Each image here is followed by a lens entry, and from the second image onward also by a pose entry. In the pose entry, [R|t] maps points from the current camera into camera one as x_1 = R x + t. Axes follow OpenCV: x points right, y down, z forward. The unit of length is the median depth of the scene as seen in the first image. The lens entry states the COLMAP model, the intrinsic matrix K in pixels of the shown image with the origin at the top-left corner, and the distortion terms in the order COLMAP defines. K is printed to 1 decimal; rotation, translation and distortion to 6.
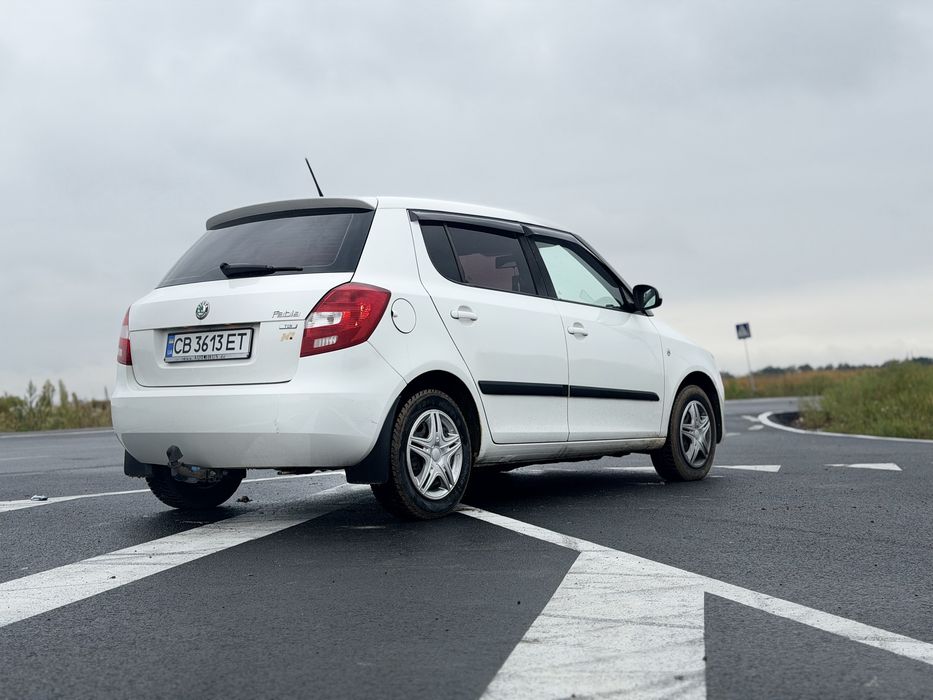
lens RADIAL K [[1302.8, 0, 466.5], [0, 1302.8, 350.0], [0, 0, 1]] dist [0.179236, -0.464282]
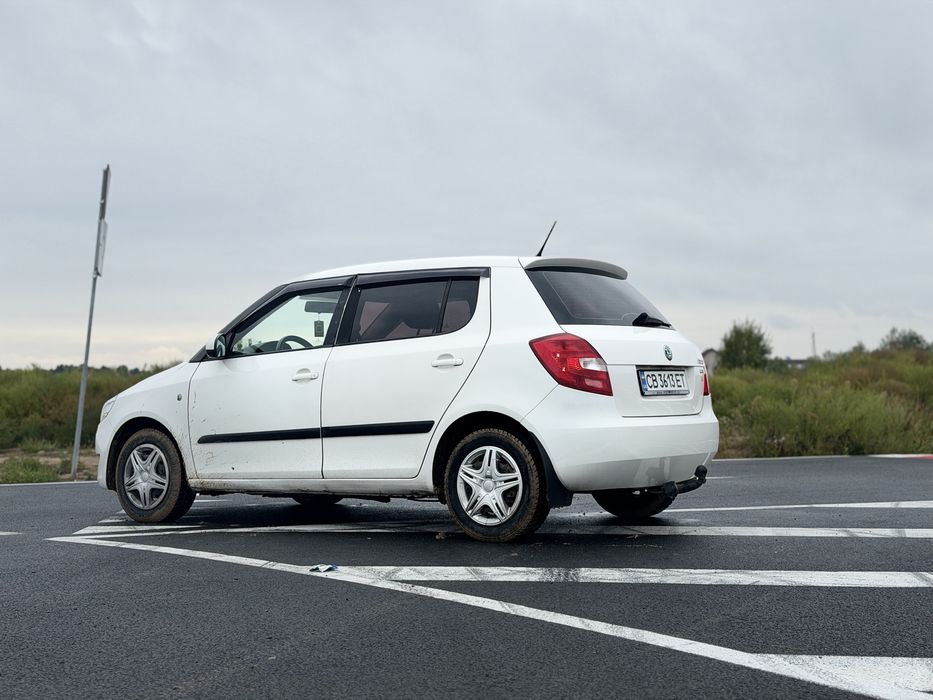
lens RADIAL K [[1302.8, 0, 466.5], [0, 1302.8, 350.0], [0, 0, 1]] dist [0.179236, -0.464282]
pose [[-0.019873, 0.066759, 0.997571, -1.391331], [-0.003386, 0.997758, -0.066838, 0.047693], [-0.999797, -0.004706, -0.019602, 1.210849]]
